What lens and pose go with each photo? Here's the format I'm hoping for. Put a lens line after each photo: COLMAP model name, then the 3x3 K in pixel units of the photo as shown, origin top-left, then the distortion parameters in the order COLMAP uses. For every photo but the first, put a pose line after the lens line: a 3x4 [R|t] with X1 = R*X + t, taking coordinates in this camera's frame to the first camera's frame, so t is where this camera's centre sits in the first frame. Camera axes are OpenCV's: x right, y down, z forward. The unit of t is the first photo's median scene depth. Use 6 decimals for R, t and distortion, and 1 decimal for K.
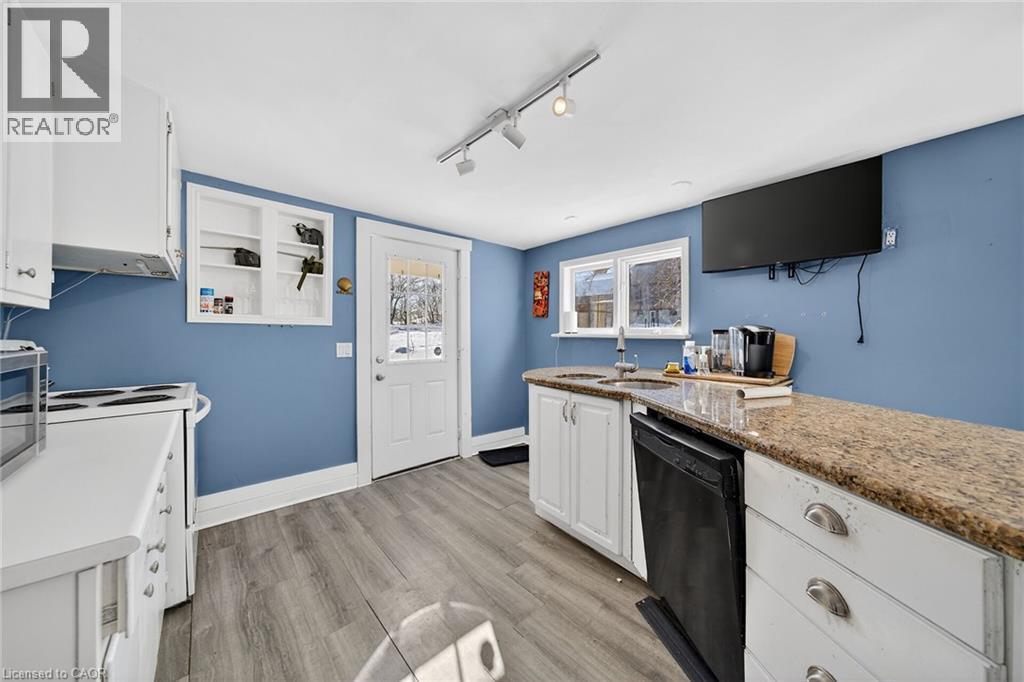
lens RADIAL K [[352.4, 0, 512.6], [0, 352.4, 336.9], [0, 0, 1]] dist [0.000010, 0.000010]
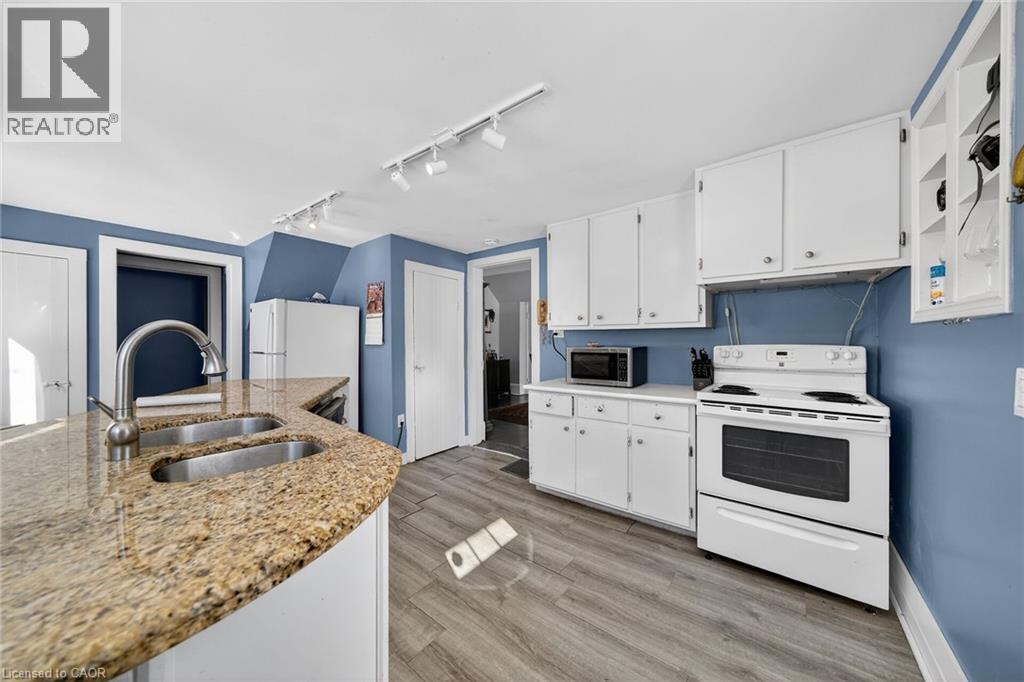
lens RADIAL K [[352.4, 0, 512.7], [0, 352.4, 341.8], [0, 0, 1]] dist [0.000010, 0.000010]
pose [[-0.981229, -0.002290, -0.192833, -0.013239], [-0.002770, 0.999994, 0.002219, -0.005154], [0.192827, 0.002711, -0.981229, 2.205118]]
